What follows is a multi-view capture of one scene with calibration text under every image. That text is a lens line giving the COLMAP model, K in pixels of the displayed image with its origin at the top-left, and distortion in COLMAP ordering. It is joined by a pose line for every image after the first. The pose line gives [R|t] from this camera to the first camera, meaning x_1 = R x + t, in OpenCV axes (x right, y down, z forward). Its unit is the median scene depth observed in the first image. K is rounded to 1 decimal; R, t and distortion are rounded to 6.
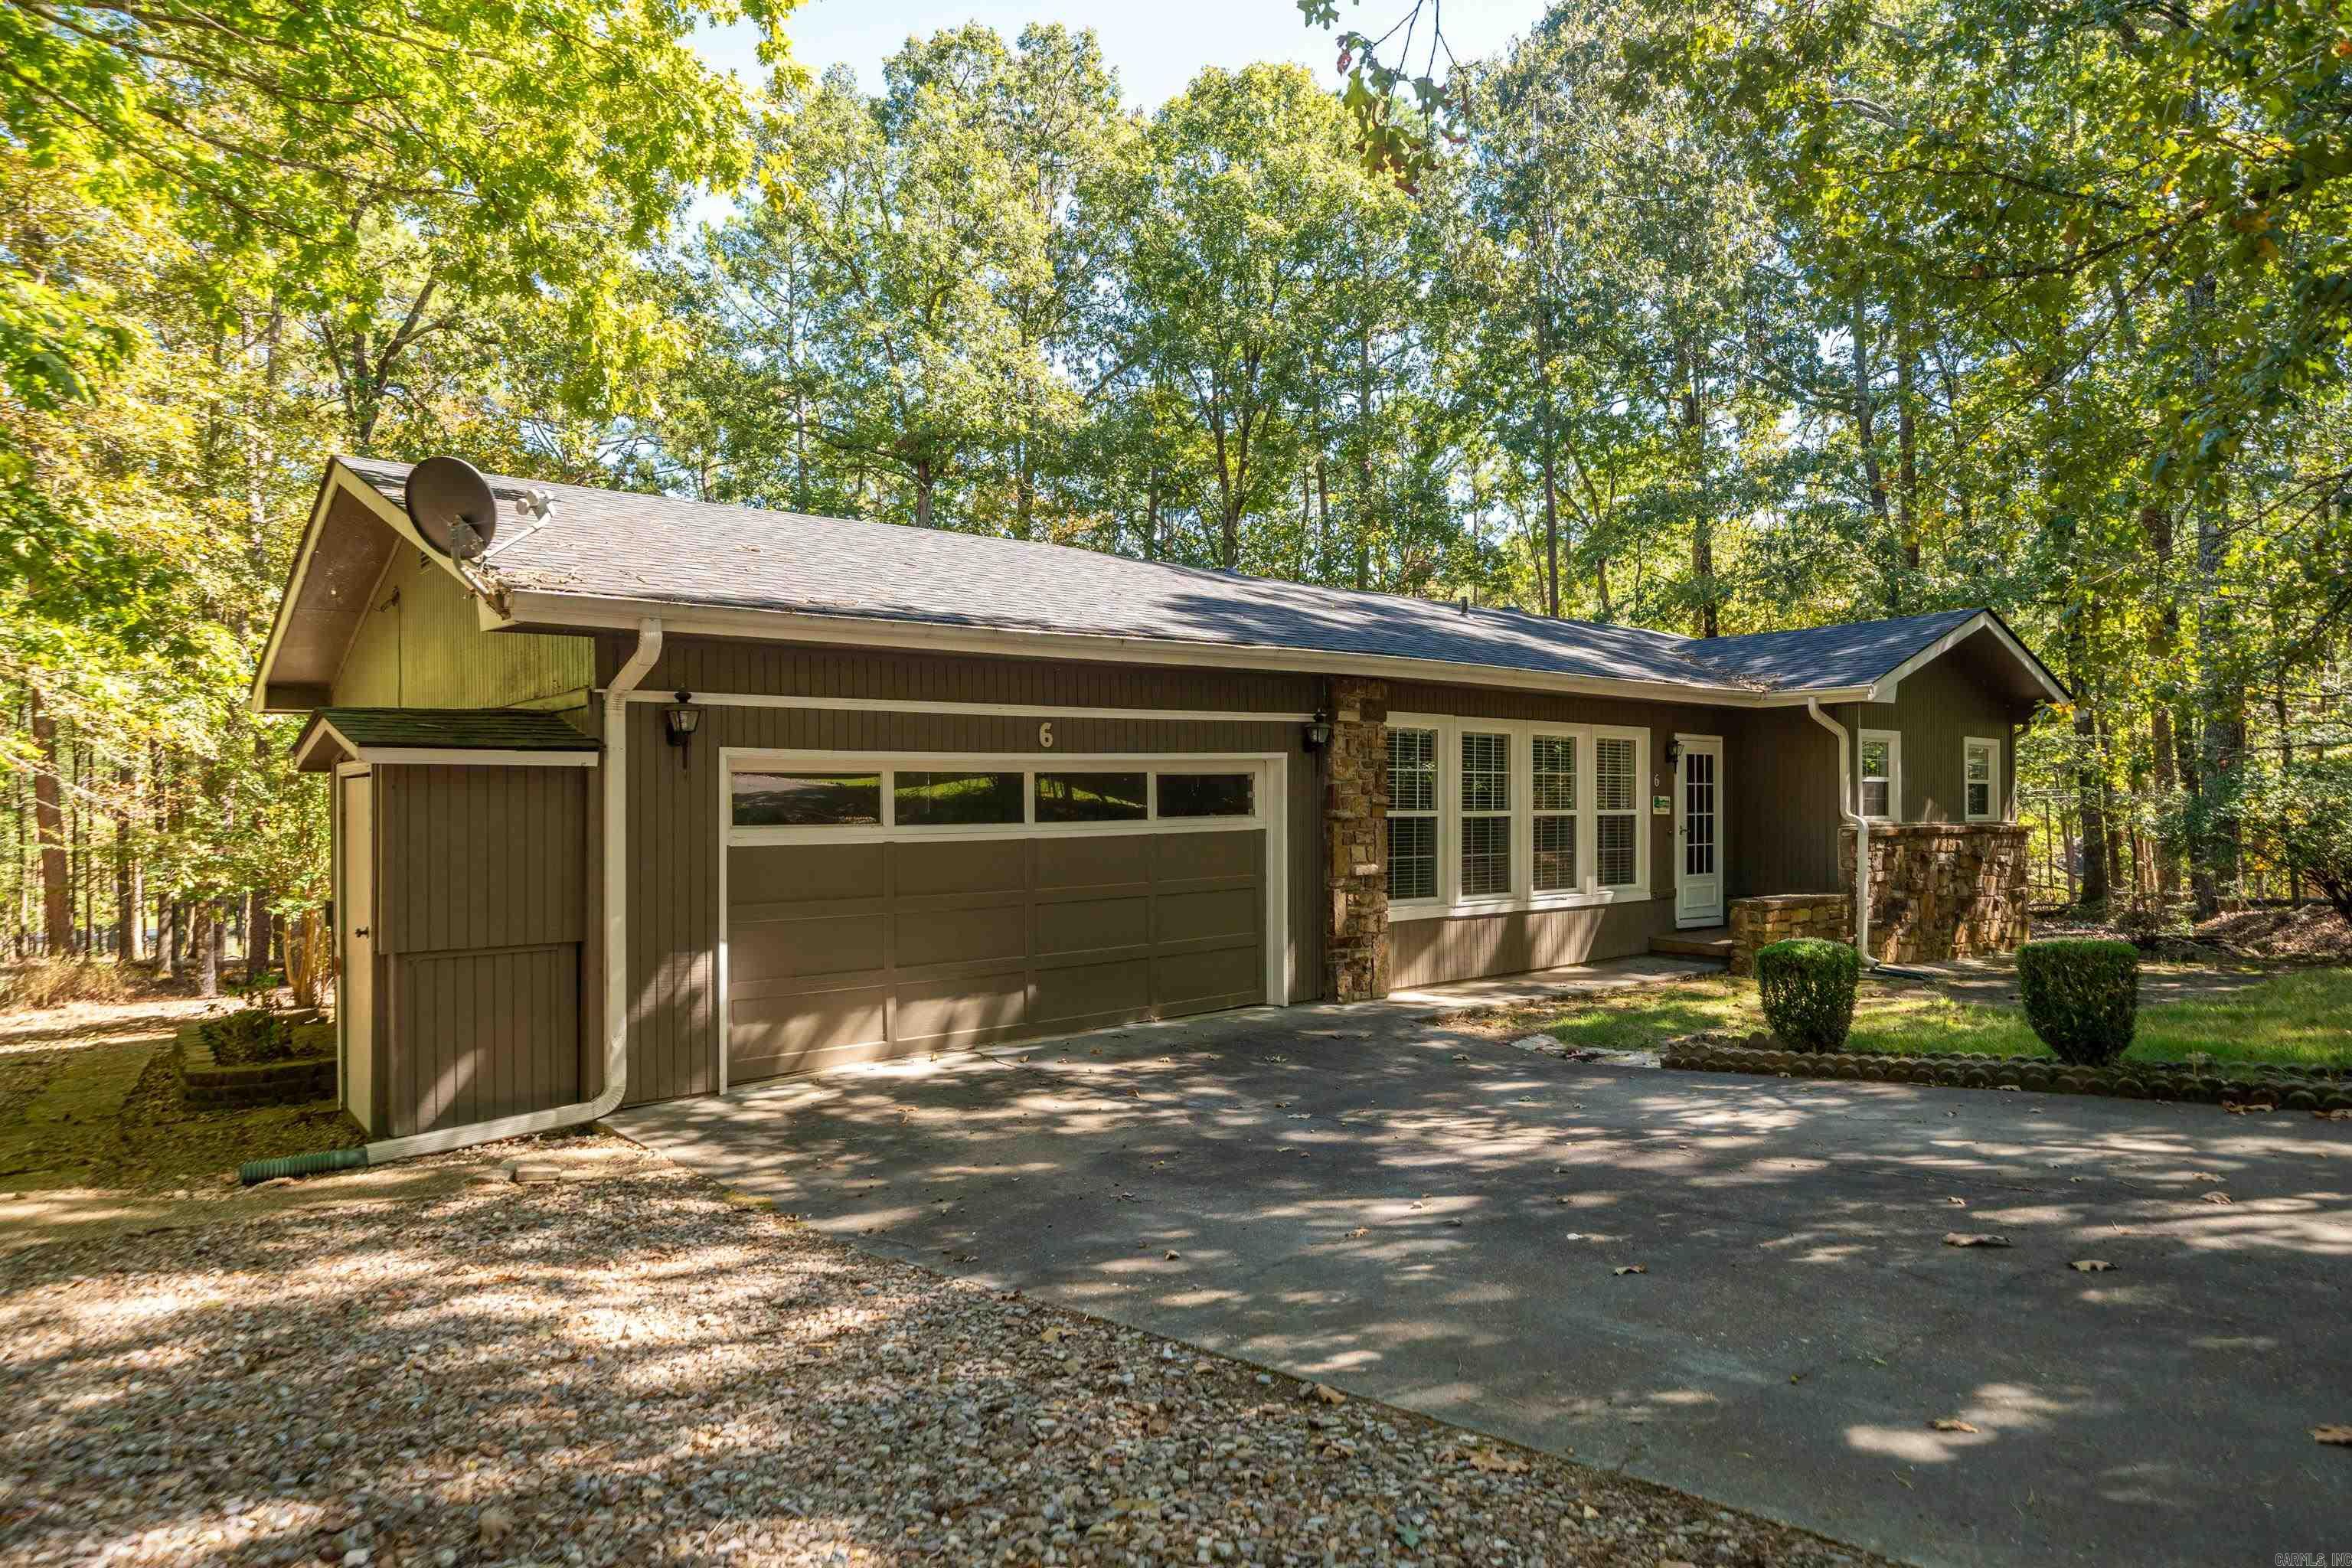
lens RADIAL K [[1416.7, 0, 1186.7], [0, 1416.7, 826.5], [0, 0, 1]] dist [0.000088, -0.001219]
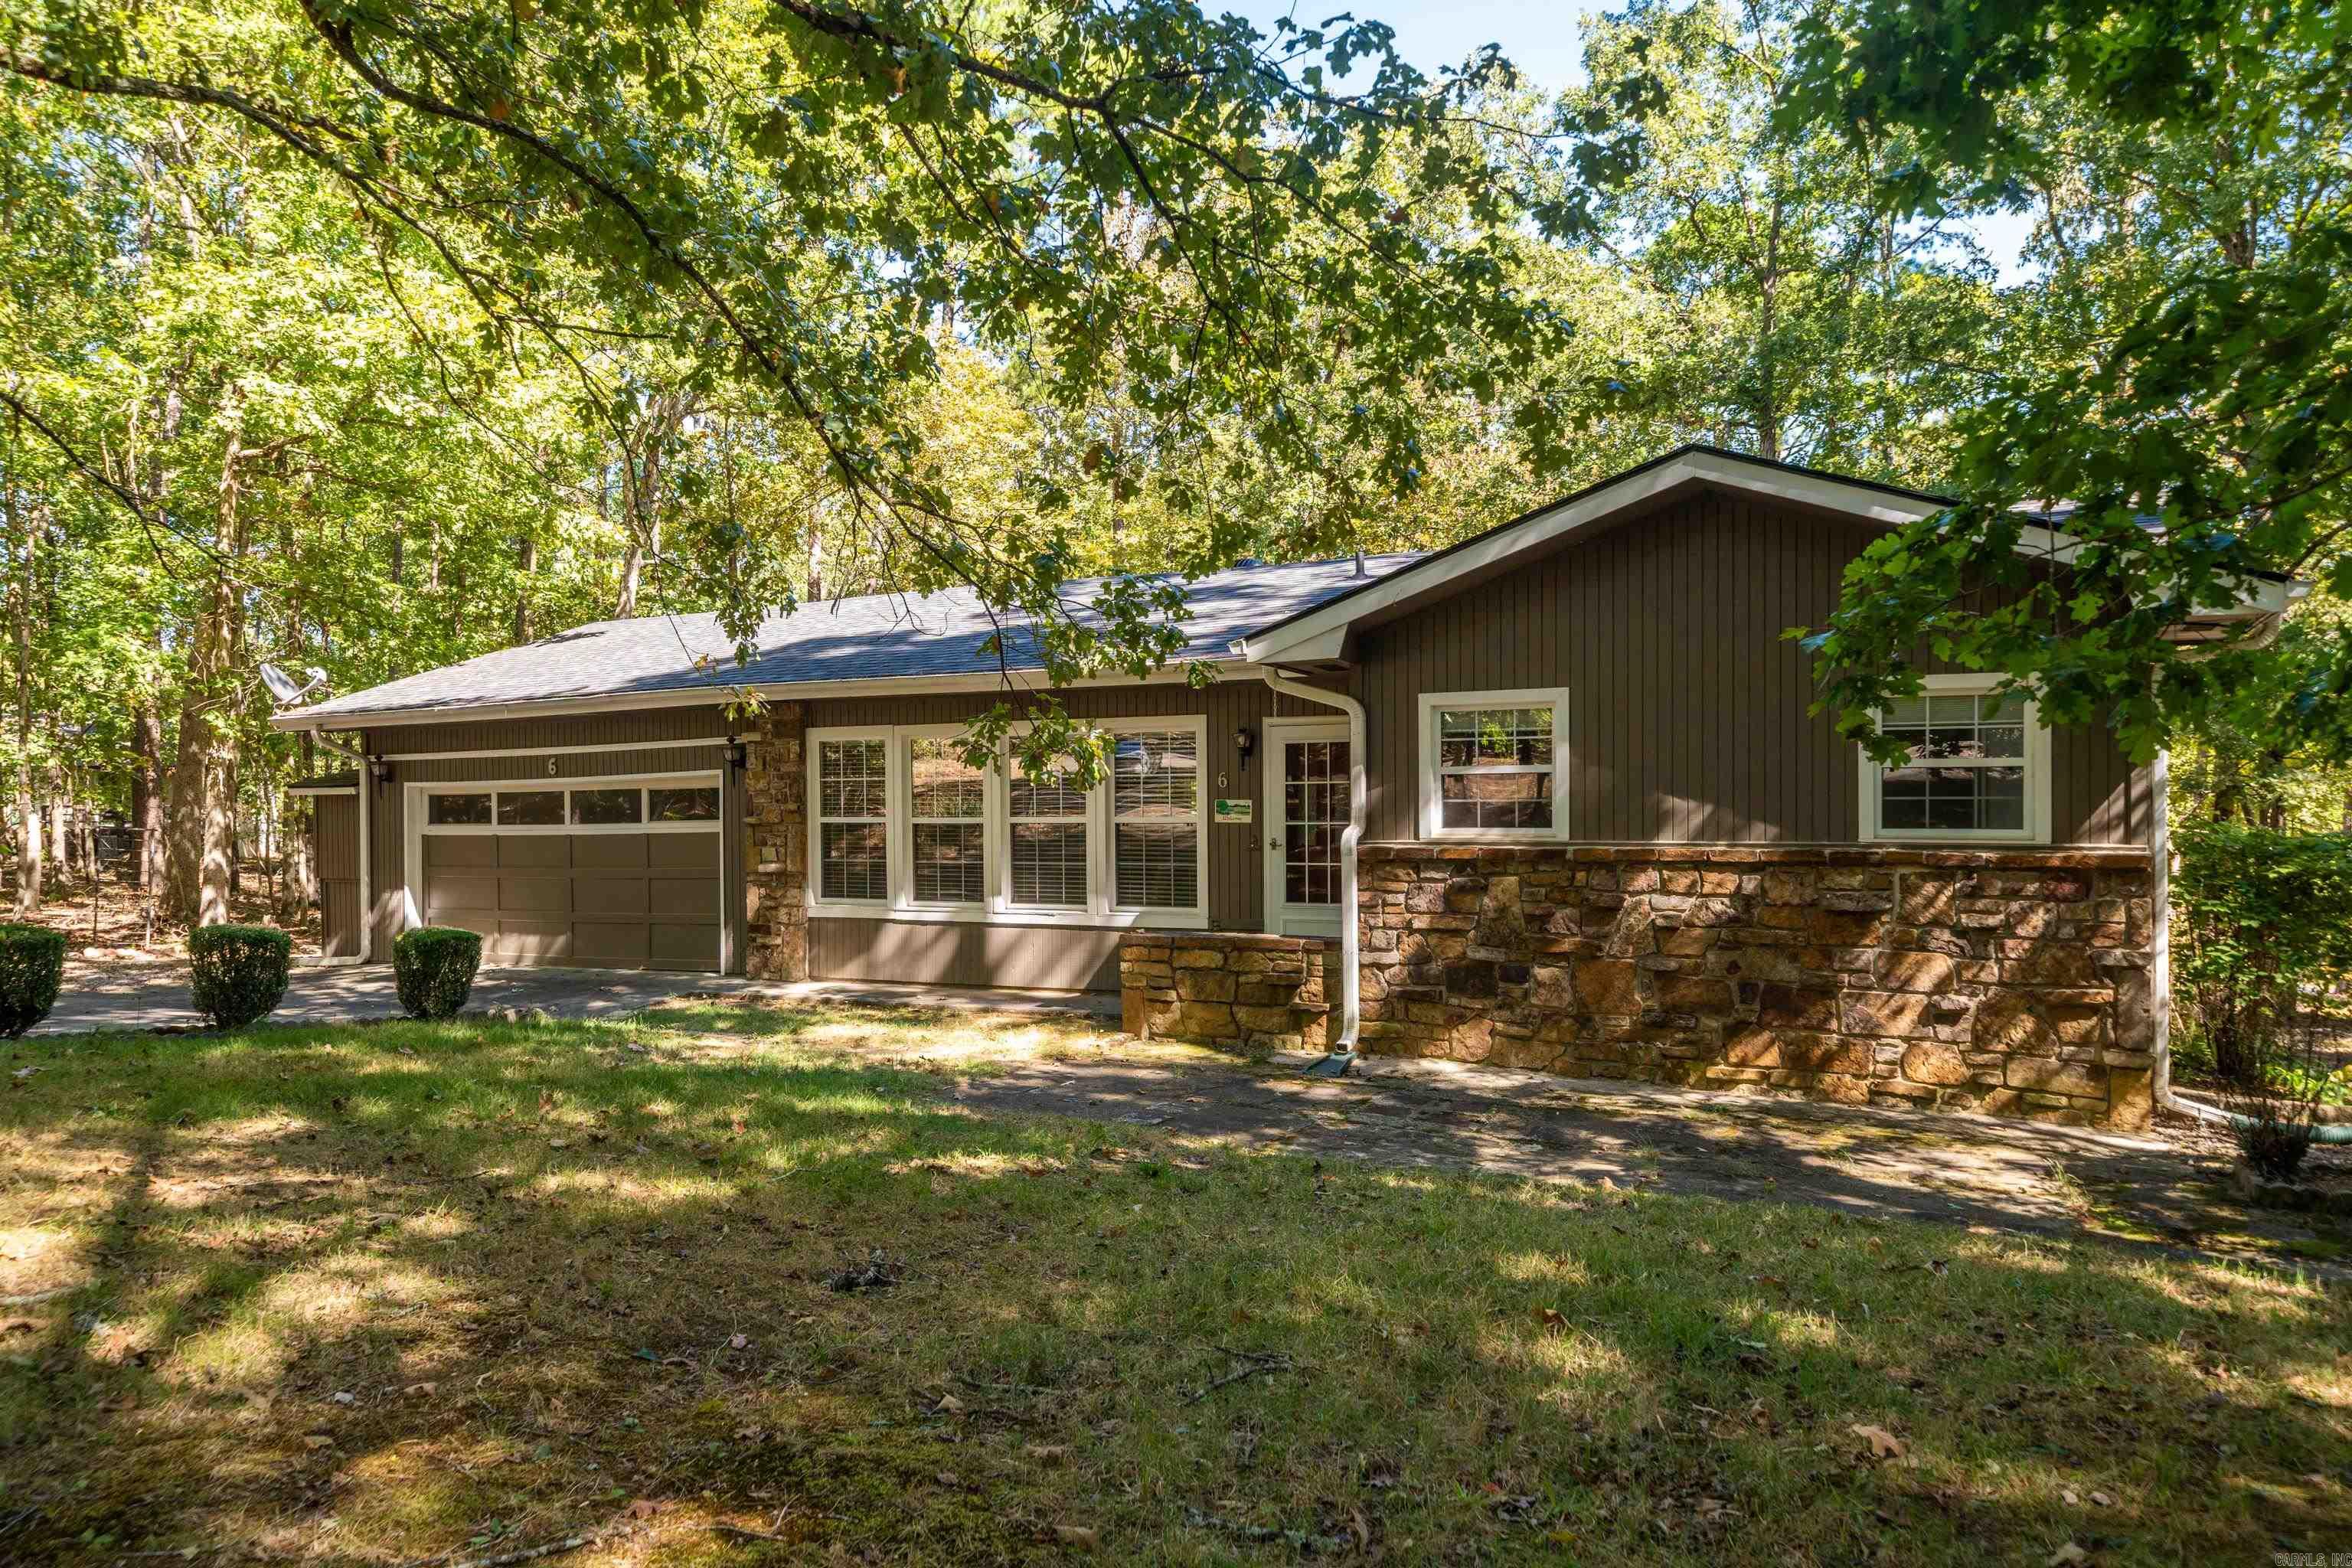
lens RADIAL K [[1648.8, 0, 1175.5], [0, 1648.8, 799.0], [0, 0, 1]] dist [-0.001173, 0.000195]
pose [[0.380740, -0.004140, -0.924673, 1.524243], [-0.009968, 0.999913, -0.008581, -0.017682], [0.924629, 0.012484, 0.380665, 0.804207]]
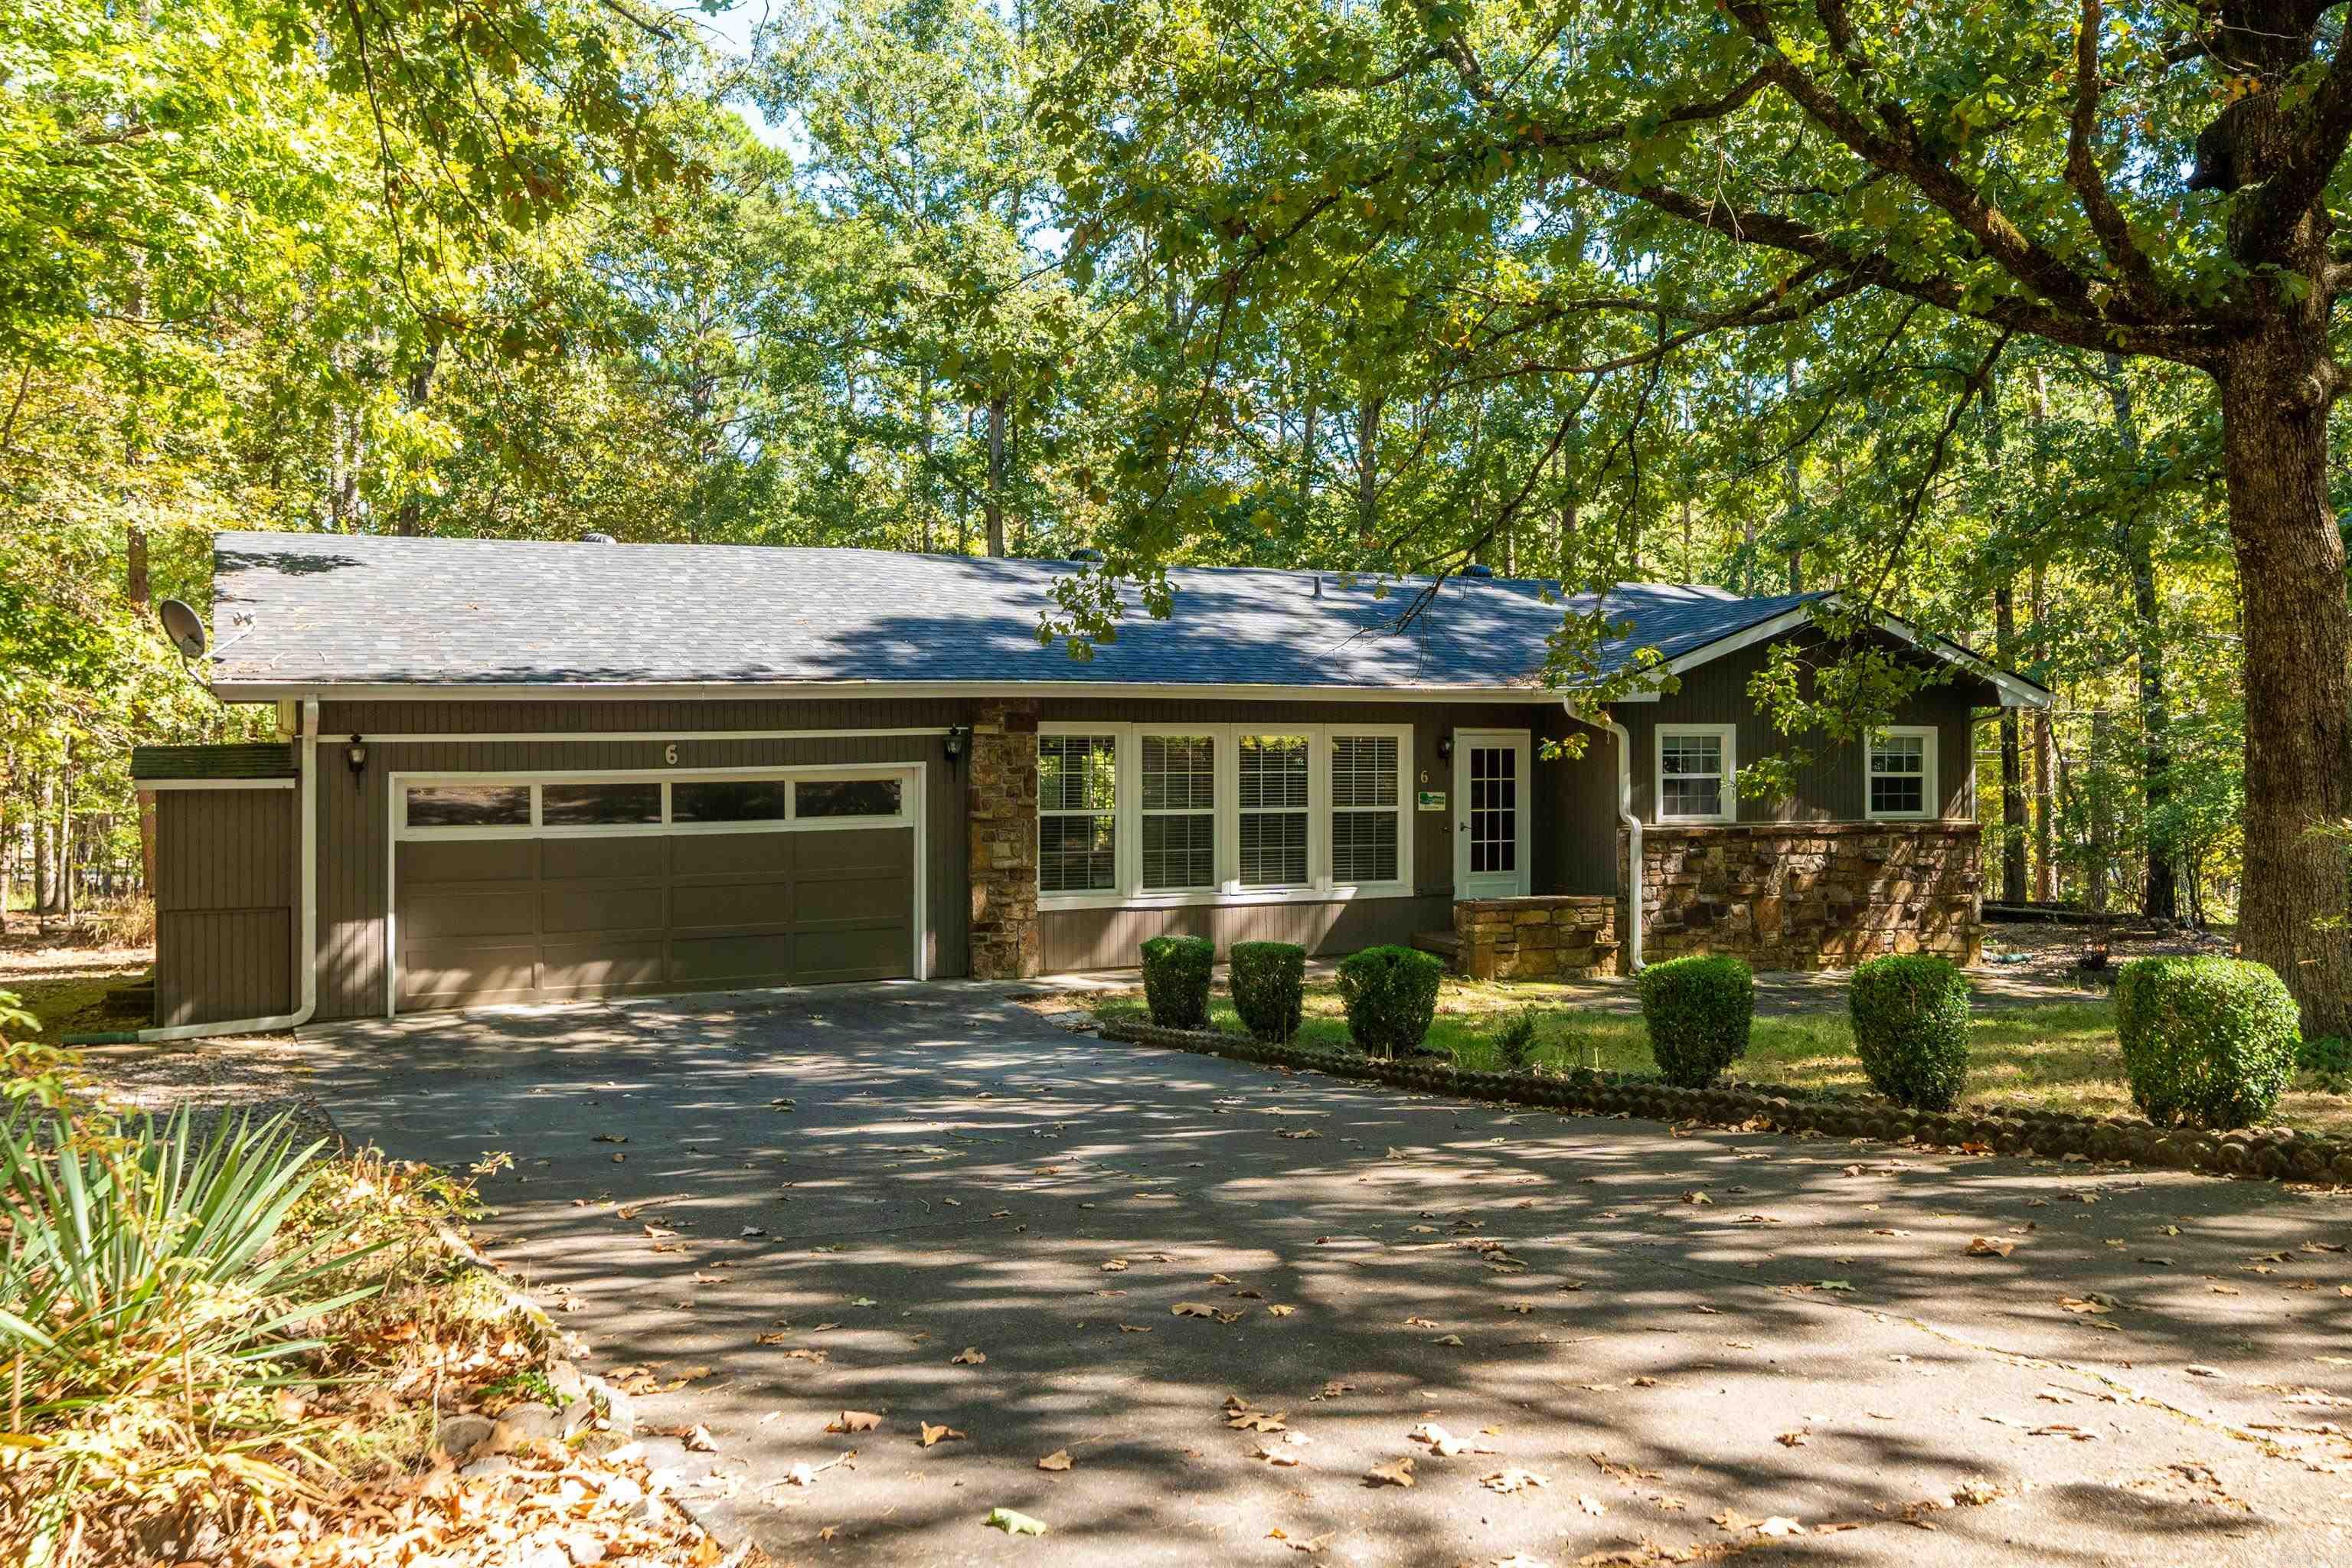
lens RADIAL K [[2023.5, 0, 1175.3], [0, 2023.5, 767.7], [0, 0, 1]] dist [-0.003999, -0.000150]
pose [[0.966162, 0.013248, -0.257594, 0.682736], [-0.012006, 0.999907, 0.006395, -0.059482], [0.257655, -0.003086, 0.966232, -0.538016]]
